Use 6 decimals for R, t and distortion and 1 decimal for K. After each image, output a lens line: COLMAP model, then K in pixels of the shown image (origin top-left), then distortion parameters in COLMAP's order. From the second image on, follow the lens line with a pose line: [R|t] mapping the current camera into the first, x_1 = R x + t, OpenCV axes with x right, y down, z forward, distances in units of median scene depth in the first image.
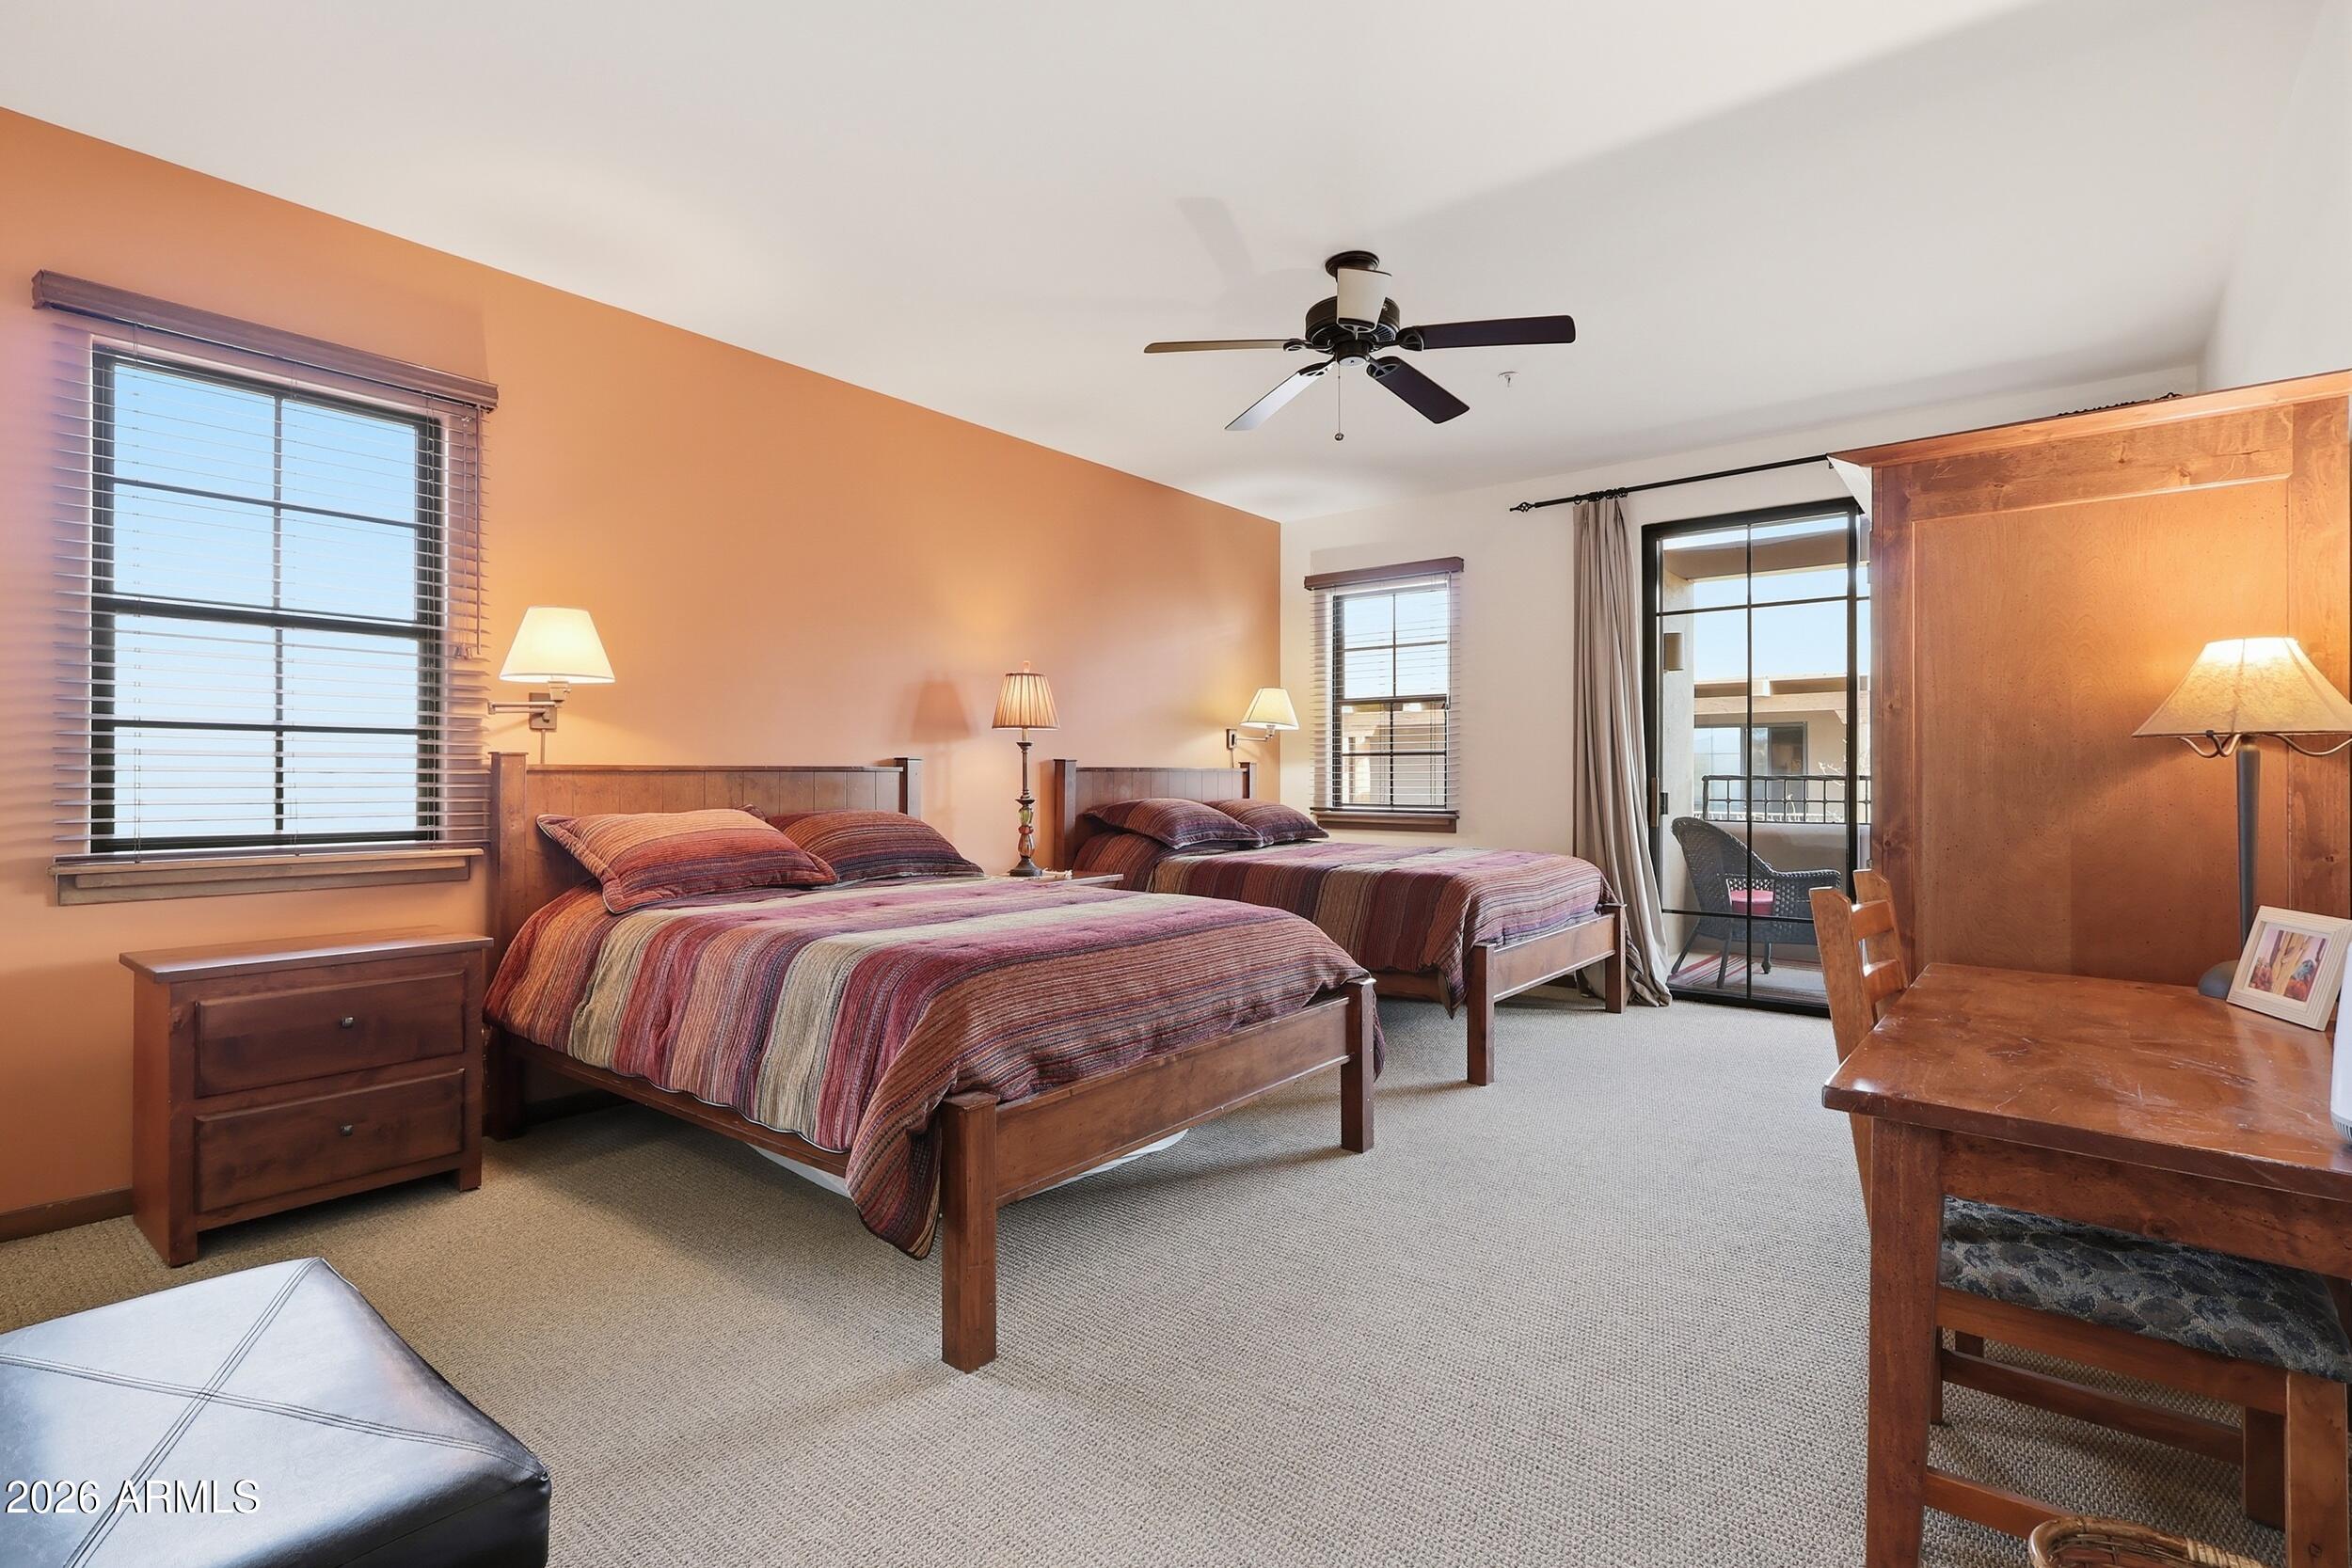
lens RADIAL K [[1091.5, 0, 1176.9], [0, 1091.5, 786.6], [0, 0, 1]] dist [0.001946, 0.001433]
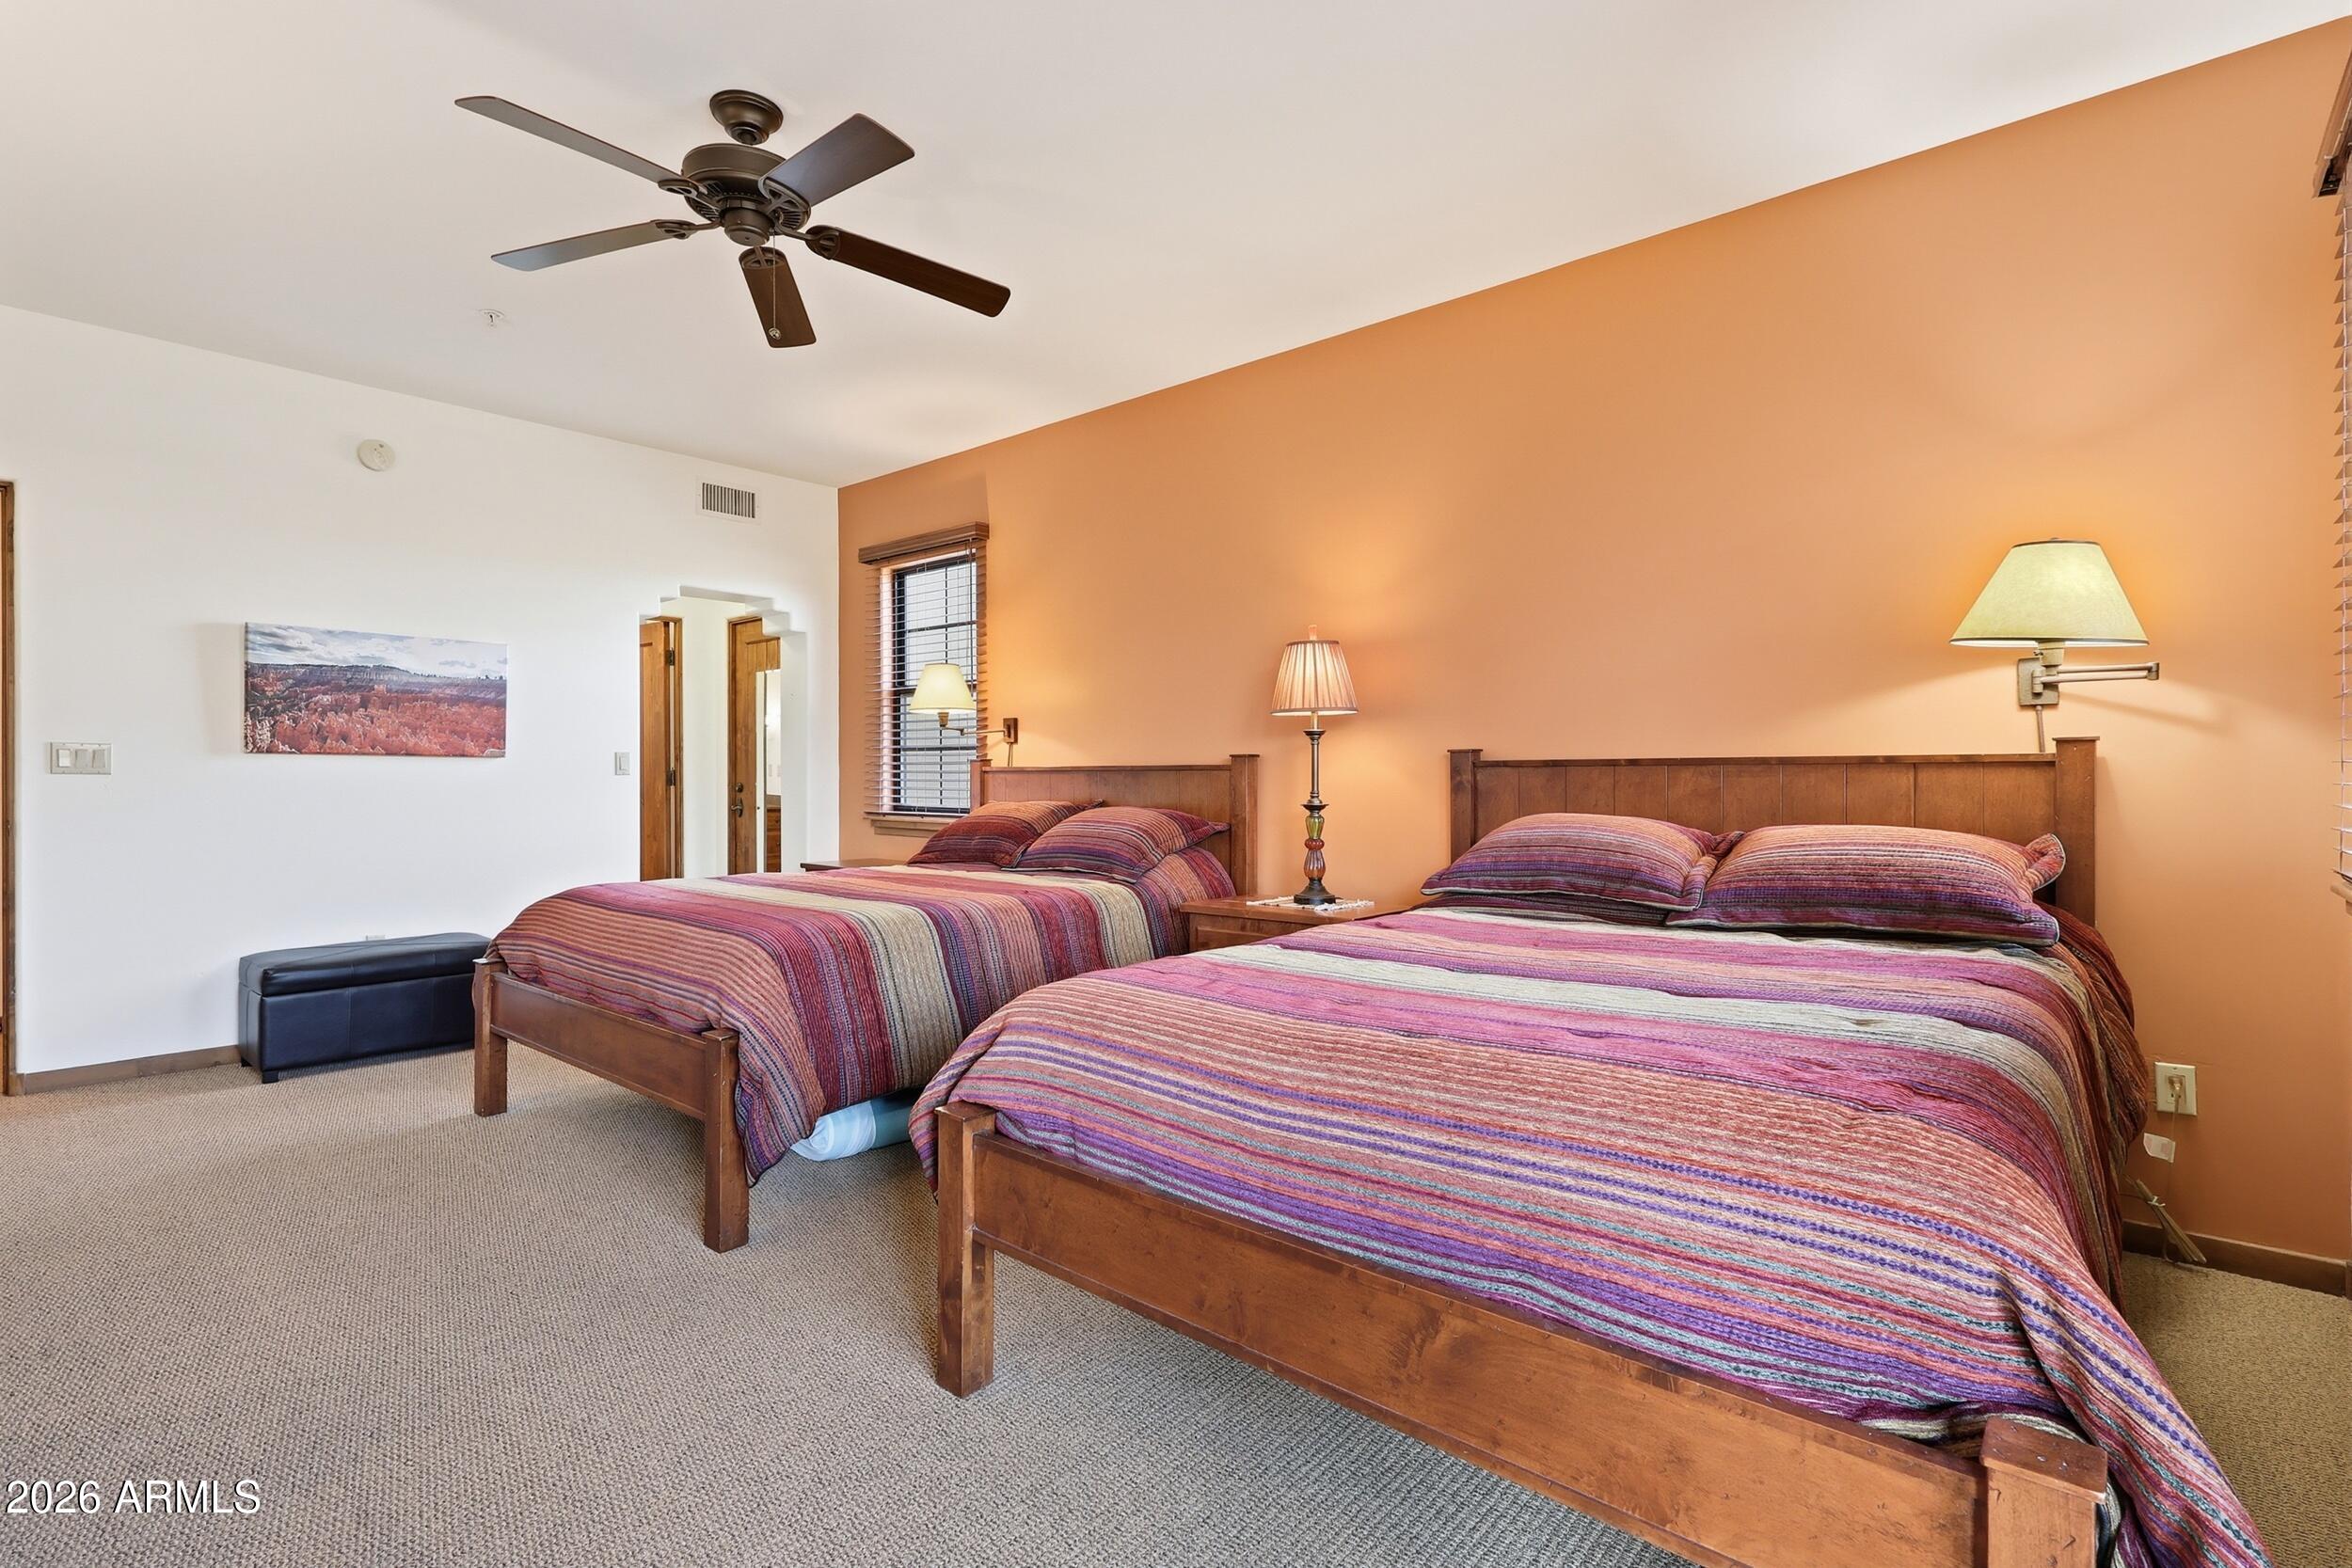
lens RADIAL K [[1091.5, 0, 1176.9], [0, 1091.5, 786.6], [0, 0, 1]] dist [0.001946, 0.001433]
pose [[-0.020368, 0.017618, -0.999637, 0.788491], [-0.003645, 0.999837, 0.017695, -0.018820], [0.999786, 0.004004, -0.020301, 1.128425]]
